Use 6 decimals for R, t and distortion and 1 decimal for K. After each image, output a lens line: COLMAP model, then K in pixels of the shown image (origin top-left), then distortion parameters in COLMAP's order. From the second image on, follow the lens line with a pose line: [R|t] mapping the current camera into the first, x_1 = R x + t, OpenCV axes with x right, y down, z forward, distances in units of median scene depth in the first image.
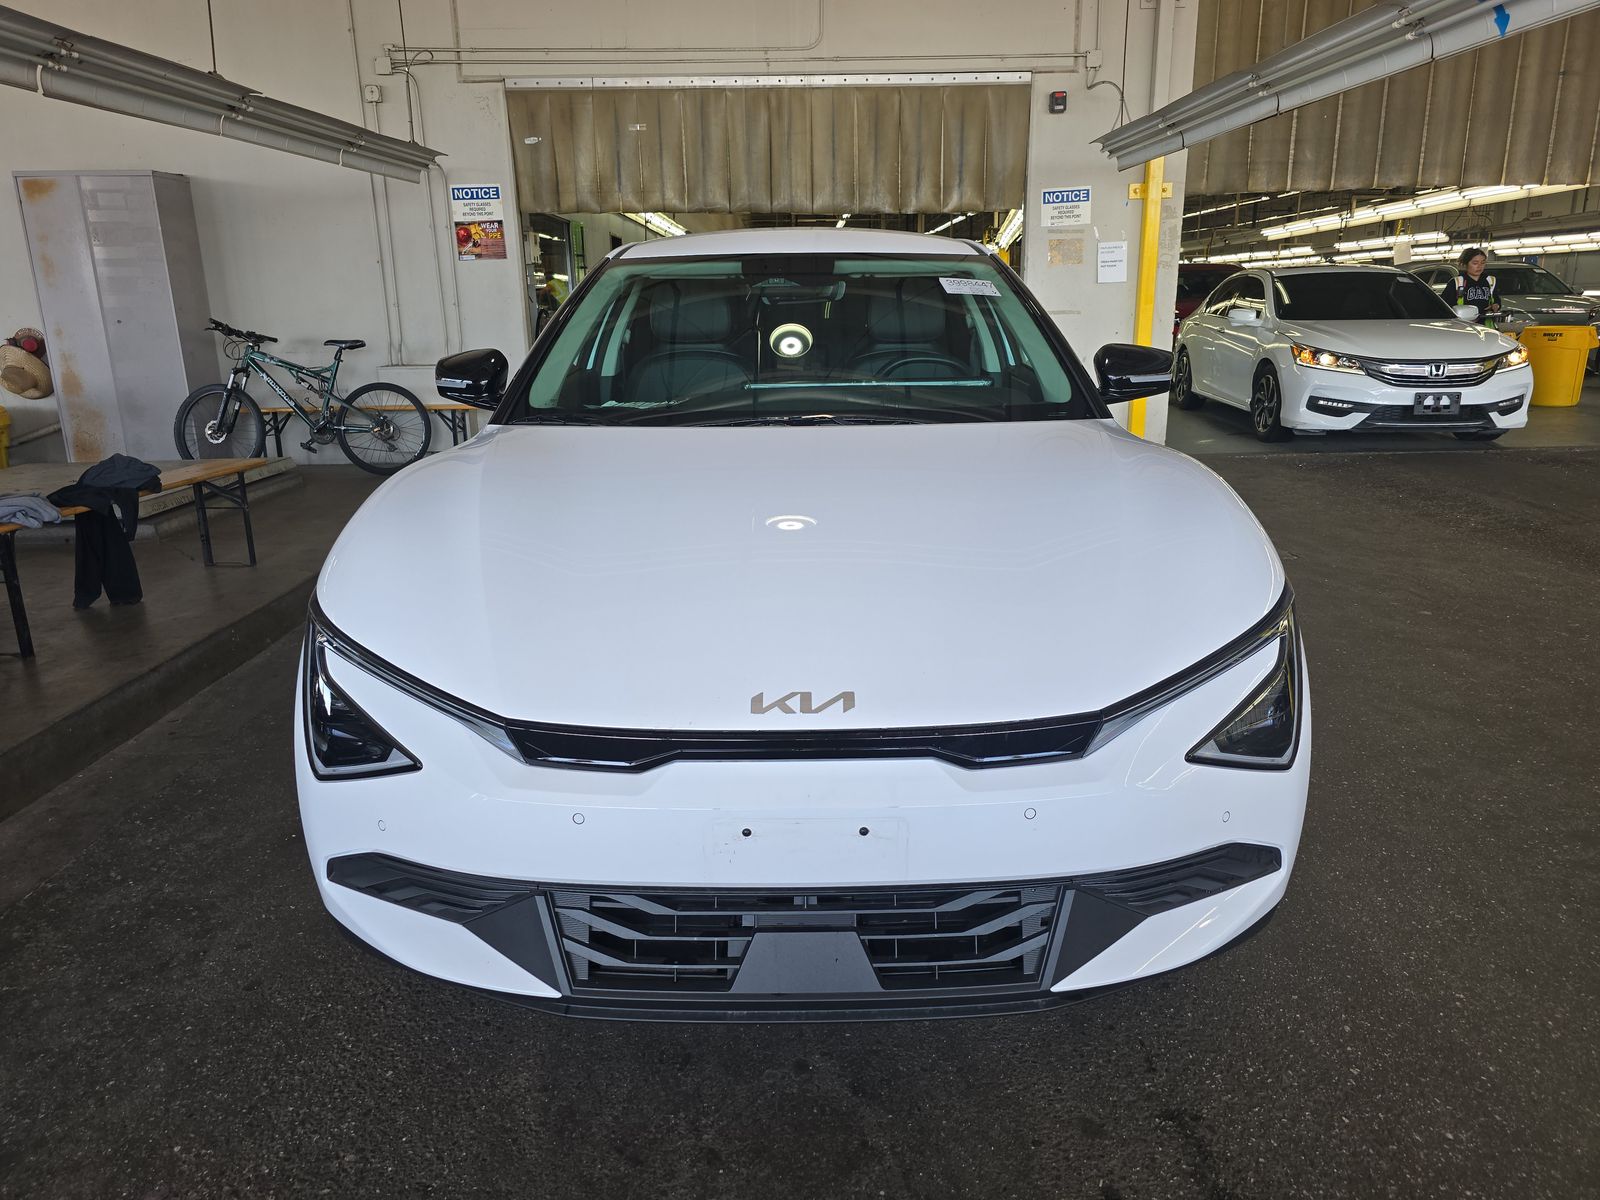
lens RADIAL K [[1071.3, 0, 810.7], [0, 1071.3, 597.8], [0, 0, 1]] dist [0.042151, -0.033930]
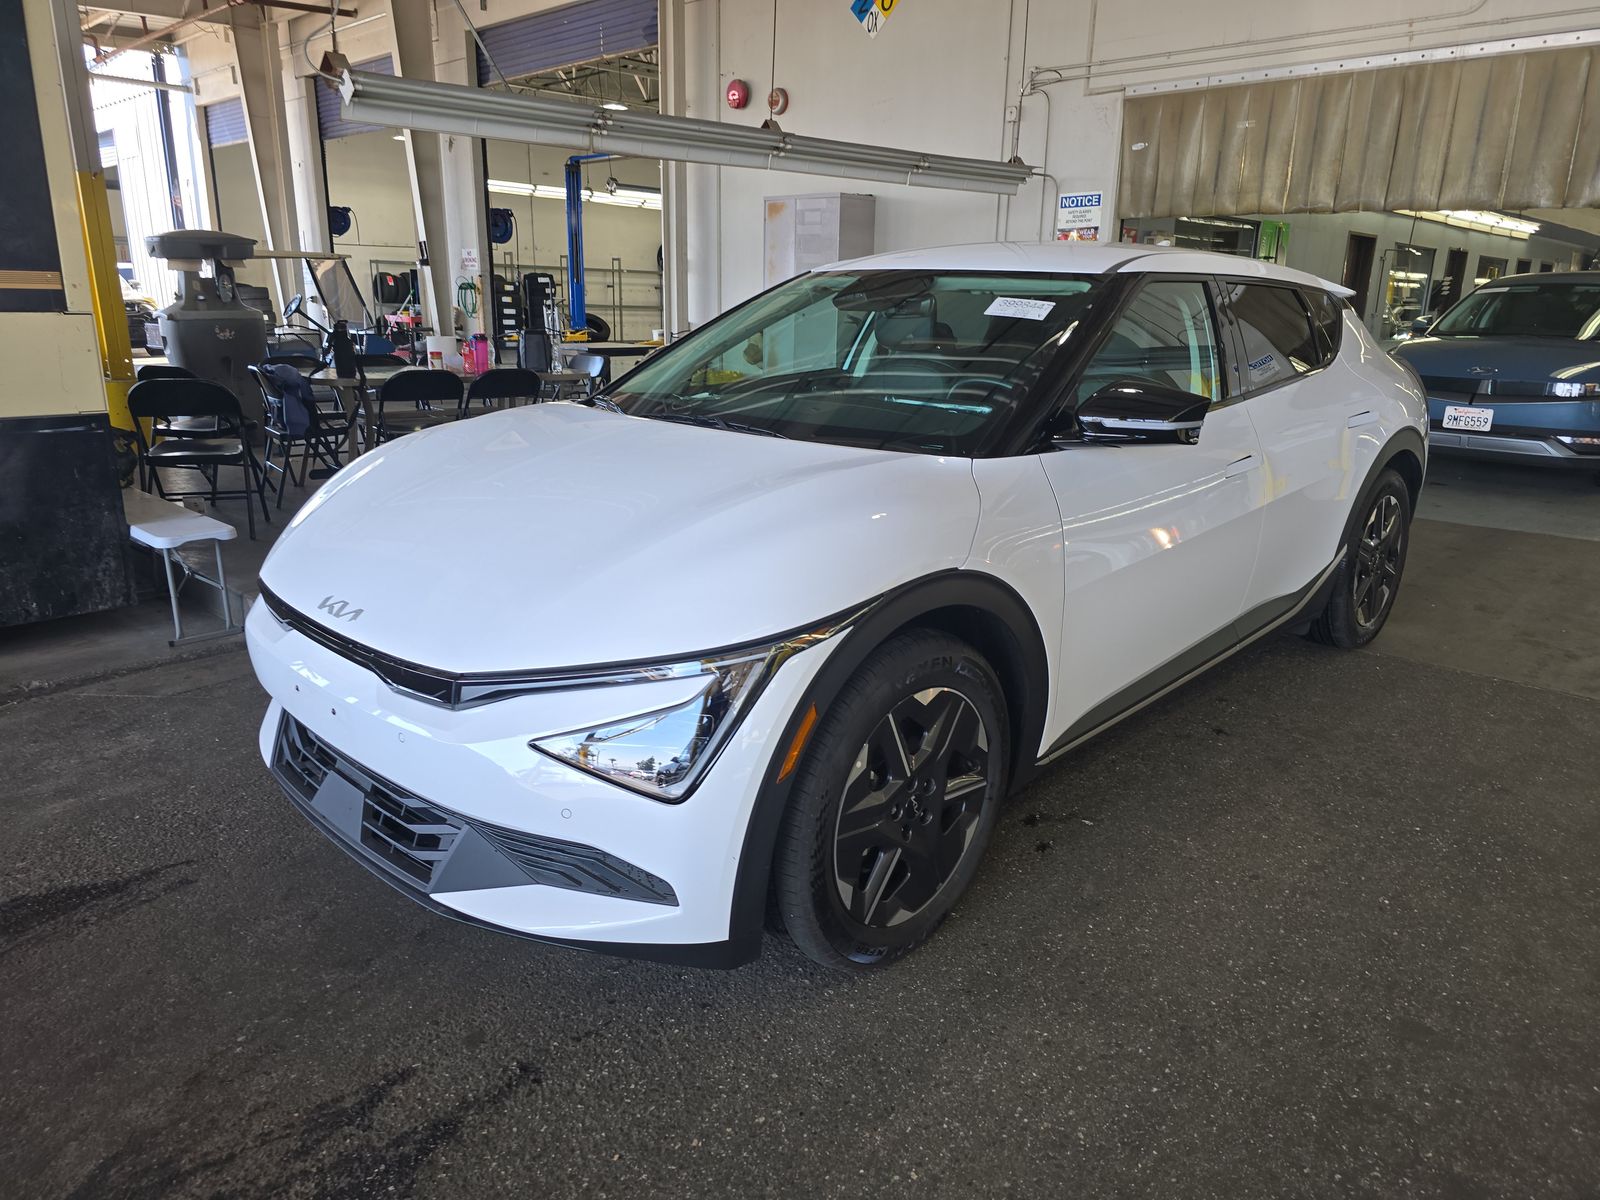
lens RADIAL K [[1071.3, 0, 810.7], [0, 1071.3, 597.8], [0, 0, 1]] dist [0.042151, -0.033930]
pose [[0.715203, 0.217344, -0.664264, 0.285481], [-0.215844, 0.972647, 0.085849, -0.034673], [0.664753, 0.081978, 0.742552, 0.083222]]
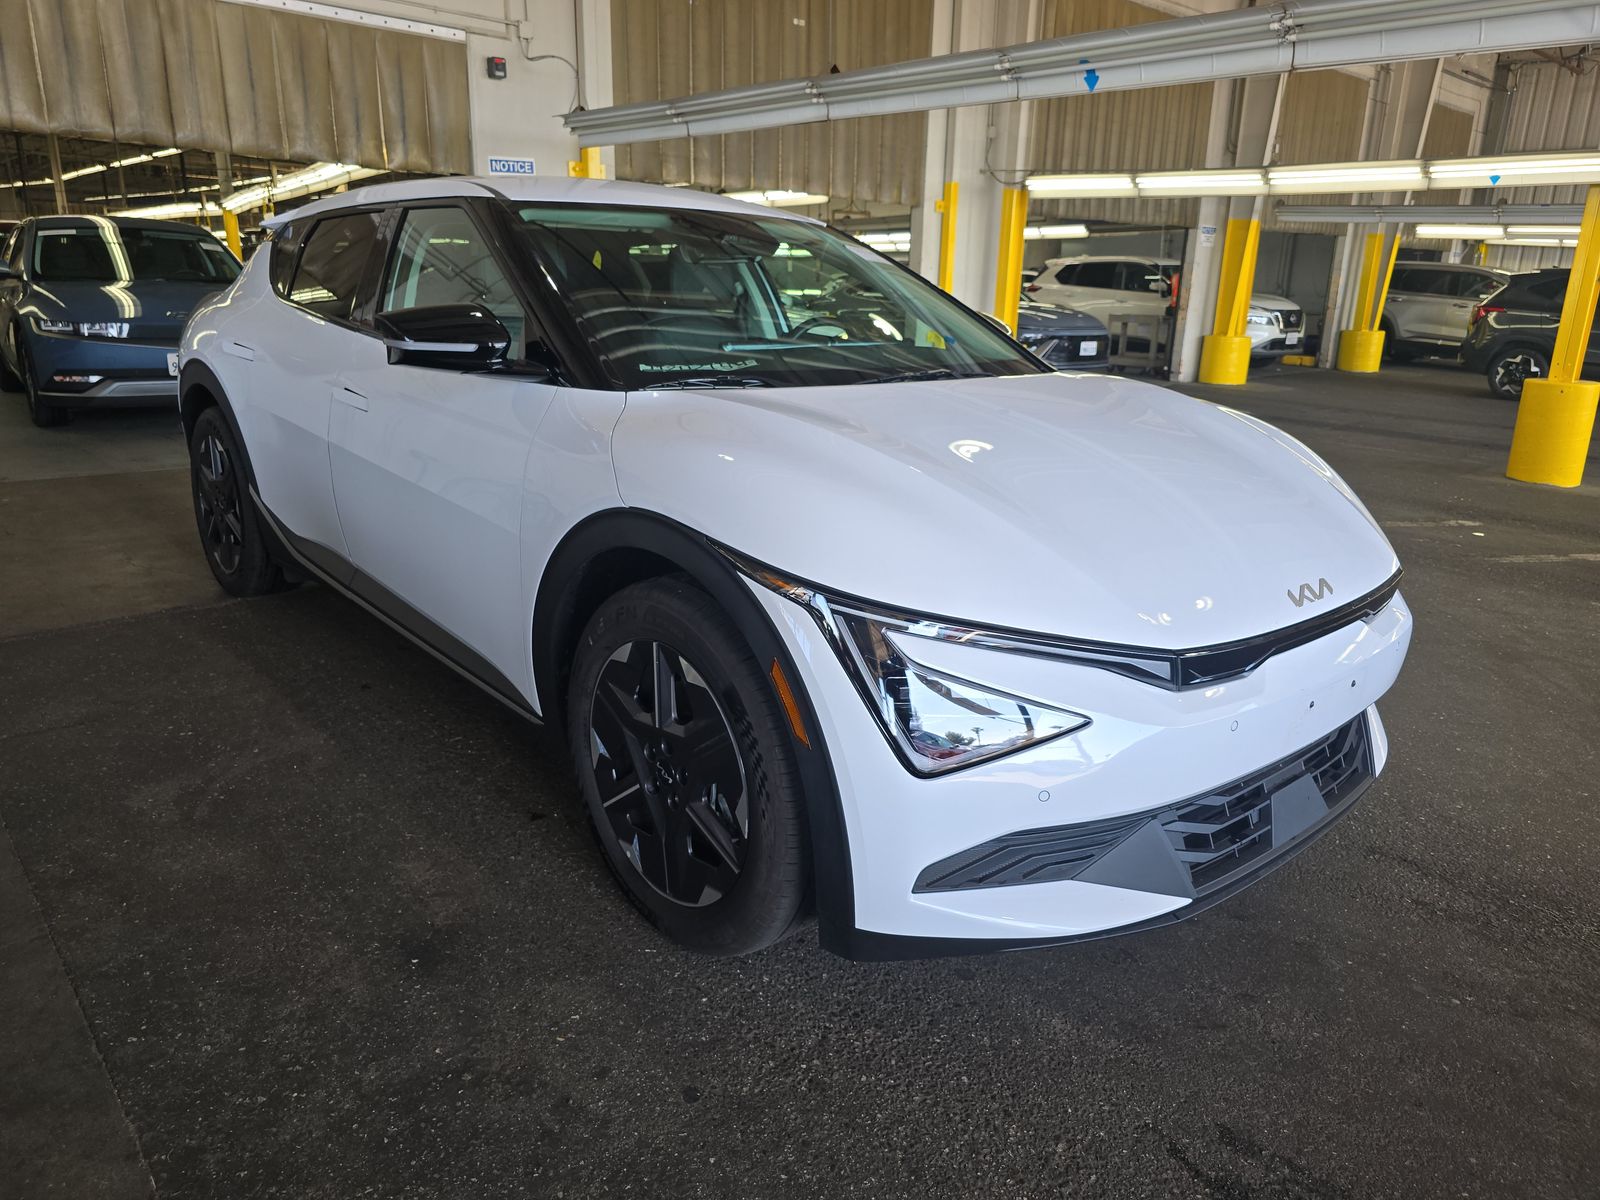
lens RADIAL K [[1071.3, 0, 810.7], [0, 1071.3, 597.8], [0, 0, 1]] dist [0.042151, -0.033930]
pose [[0.746394, -0.154527, 0.647316, -0.266440], [0.144075, 0.987122, 0.069519, -0.013667], [-0.649722, 0.041374, 0.759045, 0.094750]]
